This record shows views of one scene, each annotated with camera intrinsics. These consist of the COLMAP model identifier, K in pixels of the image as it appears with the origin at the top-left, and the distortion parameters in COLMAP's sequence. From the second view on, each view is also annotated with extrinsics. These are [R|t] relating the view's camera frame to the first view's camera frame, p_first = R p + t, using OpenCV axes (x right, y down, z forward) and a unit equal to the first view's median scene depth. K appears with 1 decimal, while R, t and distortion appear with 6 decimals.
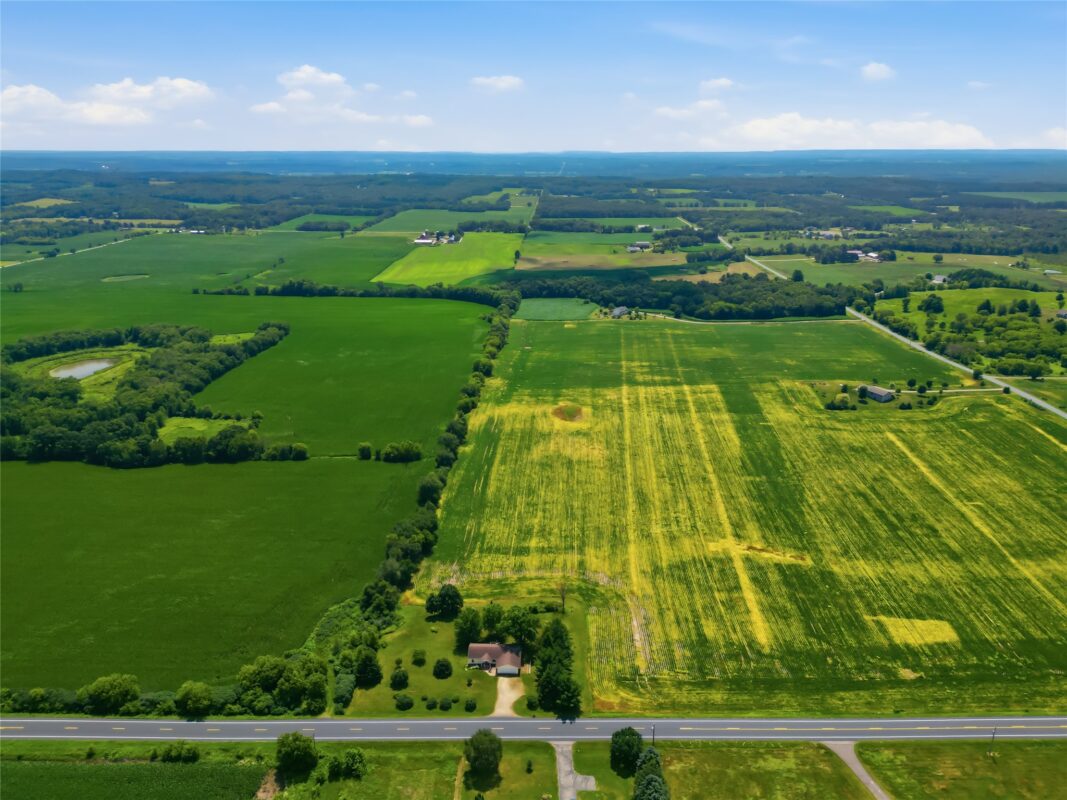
lens RADIAL K [[760.6, 0, 533.5], [0, 760.6, 400.0], [0, 0, 1]] dist [0.090498, -0.102994]
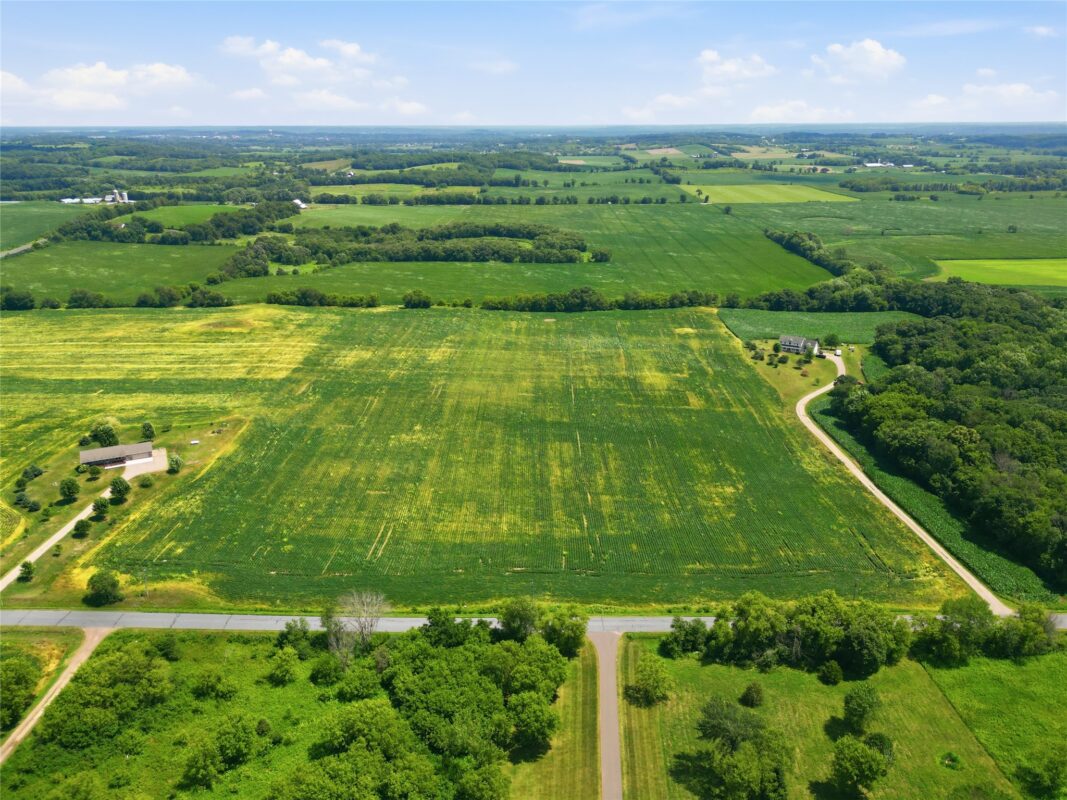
lens RADIAL K [[786.7, 0, 551.3], [0, 786.7, 418.4], [0, 0, 1]] dist [0.075003, -0.072020]
pose [[0.041484, 0.348473, -0.936401, 0.983703], [-0.308408, 0.895908, 0.319740, -0.304044], [0.950349, 0.275529, 0.144638, 1.238272]]
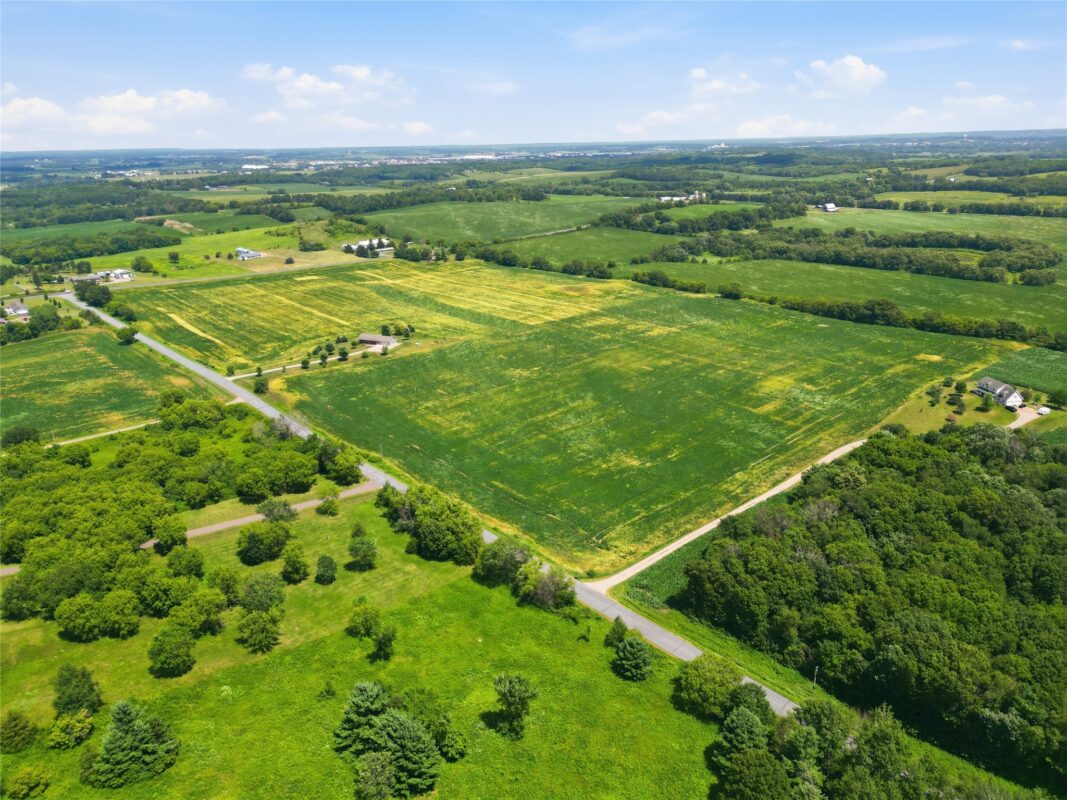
lens RADIAL K [[744.1, 0, 531.8], [0, 744.1, 402.6], [0, 0, 1]] dist [0.082707, -0.085245]
pose [[-0.722442, 0.242932, -0.647349, 0.918628], [-0.193740, 0.827618, 0.526796, -0.451270], [0.663733, 0.505997, -0.550840, 1.685508]]
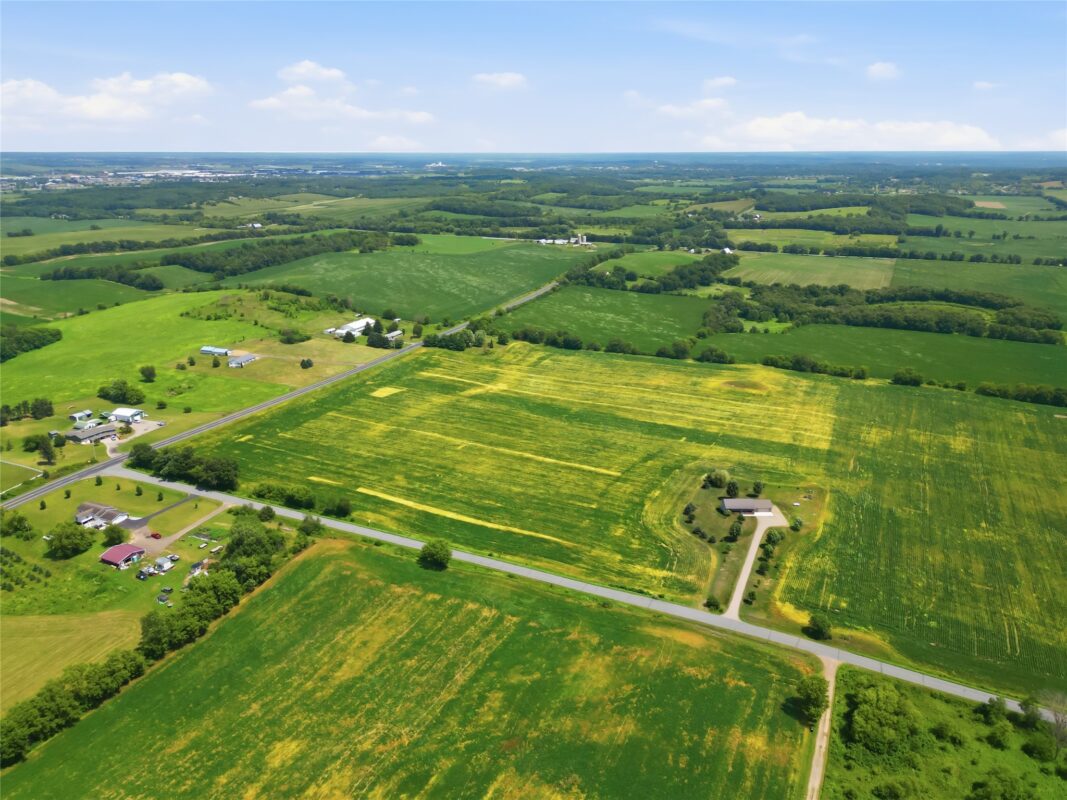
lens RADIAL K [[765.0, 0, 530.8], [0, 765.0, 399.7], [0, 0, 1]] dist [0.089862, -0.100615]
pose [[-0.402932, 0.283441, -0.870234, 1.131980], [-0.283897, 0.865228, 0.413259, -0.332971], [0.870085, 0.413572, -0.268160, 1.016372]]
